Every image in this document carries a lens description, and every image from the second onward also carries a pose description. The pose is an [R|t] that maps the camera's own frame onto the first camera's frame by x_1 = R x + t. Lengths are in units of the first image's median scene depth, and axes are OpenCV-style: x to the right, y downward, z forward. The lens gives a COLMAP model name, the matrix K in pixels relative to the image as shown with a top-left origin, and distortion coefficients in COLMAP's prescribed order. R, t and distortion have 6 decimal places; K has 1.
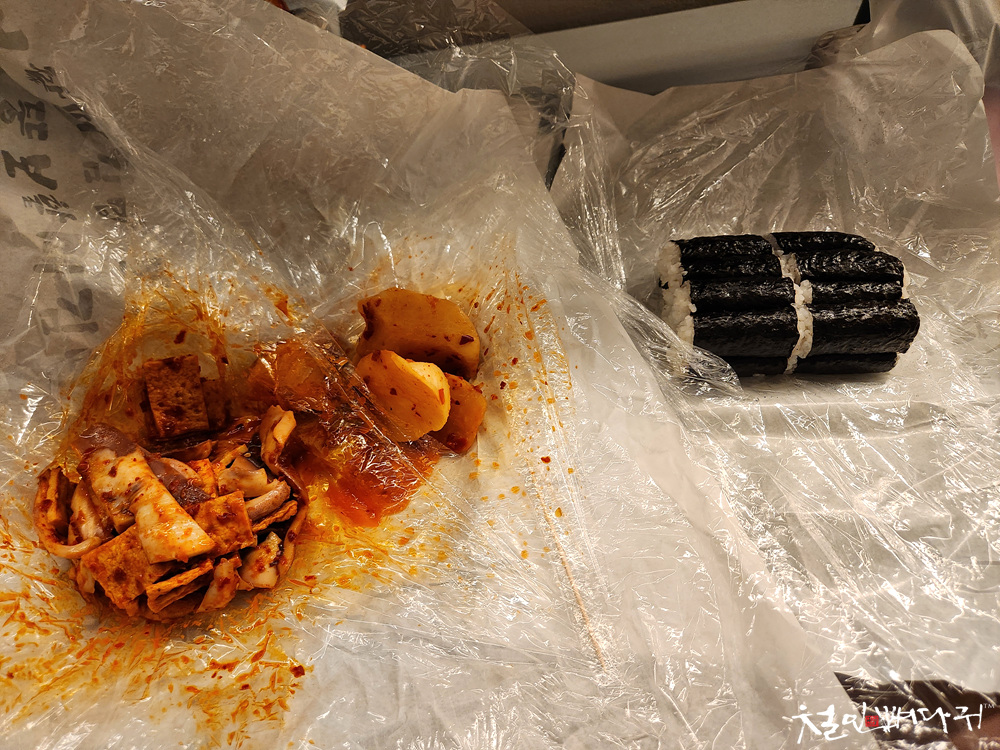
lens RADIAL K [[659.7, 0, 499.5], [0, 659.7, 354.2], [0, 0, 1]] dist [-0.004356, -0.000128]
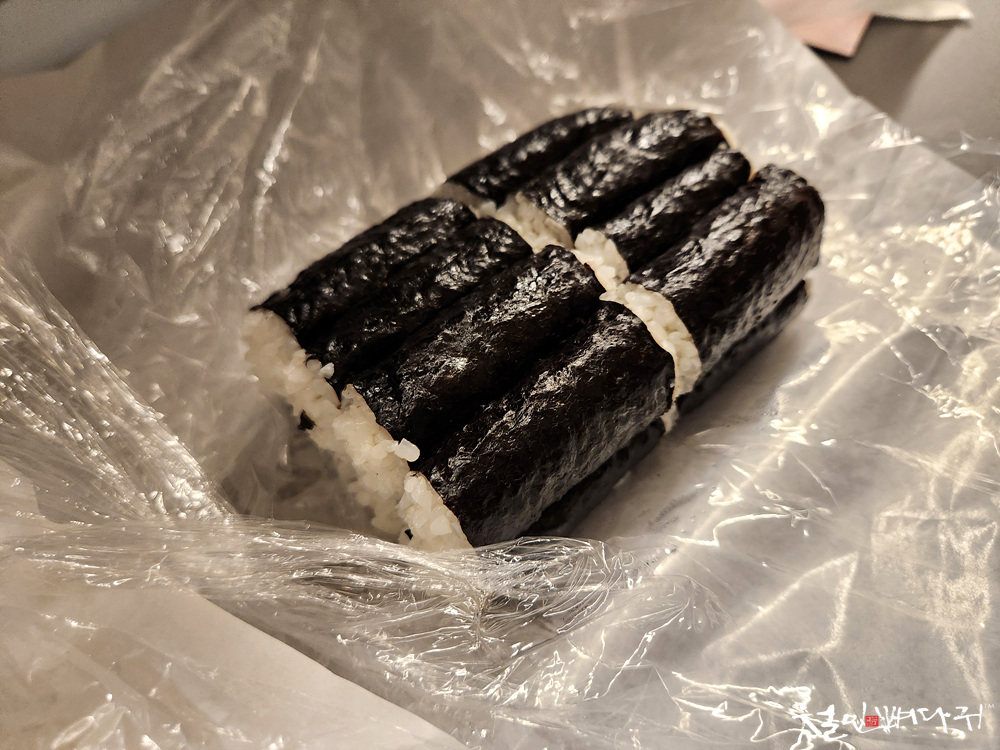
lens RADIAL K [[670.0, 0, 500.0], [0, 670.0, 375.0], [0, 0, 1]] dist [-0.029050, -0.000571]
pose [[0.737397, -0.537455, 0.409131, 0.200901], [0.552827, 0.828243, 0.091636, -0.102826], [-0.388110, 0.158606, 0.907863, 0.638865]]
